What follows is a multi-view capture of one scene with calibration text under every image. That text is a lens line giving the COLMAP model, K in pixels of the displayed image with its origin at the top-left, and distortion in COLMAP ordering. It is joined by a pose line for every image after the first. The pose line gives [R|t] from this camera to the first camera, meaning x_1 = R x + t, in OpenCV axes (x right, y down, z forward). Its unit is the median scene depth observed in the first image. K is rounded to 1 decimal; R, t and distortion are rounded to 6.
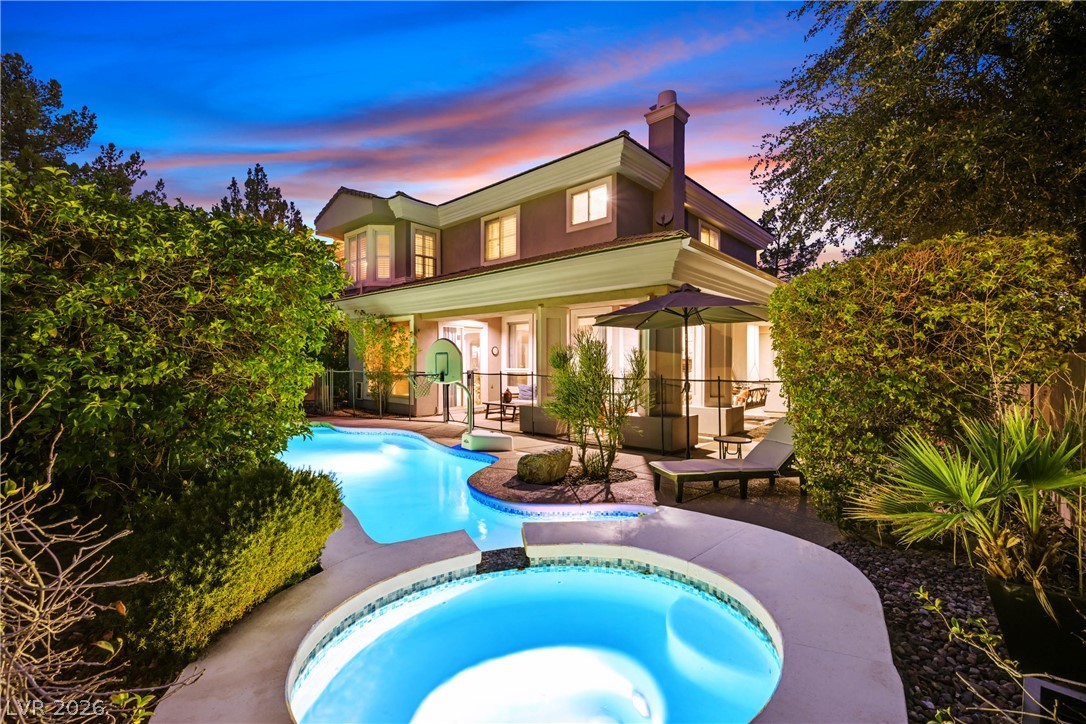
lens RADIAL K [[476.5, 0, 543.0], [0, 476.5, 362.0], [0, 0, 1]] dist [-0.001644, -0.000237]
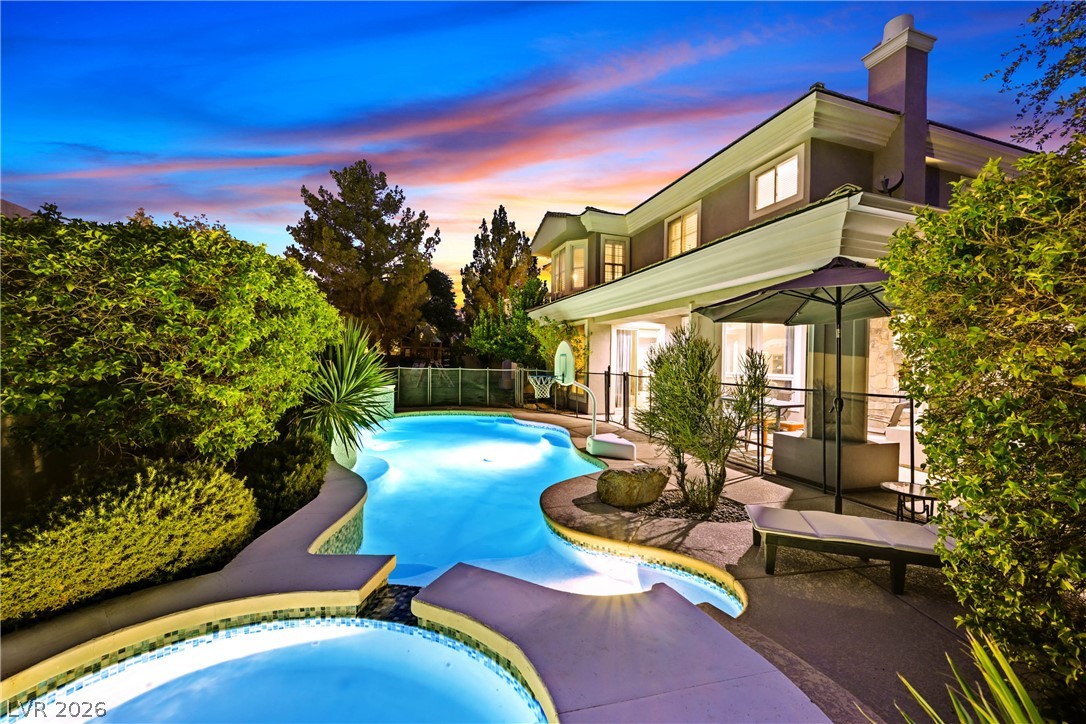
lens RADIAL K [[426.0, 0, 543.0], [0, 426.0, 362.0], [0, 0, 1]] dist [-0.001603, 0.000065]
pose [[0.865151, 0.012665, -0.501352, 0.120682], [-0.013435, 0.999908, 0.002075, -0.002593], [0.501332, 0.004941, 0.865241, 0.119502]]
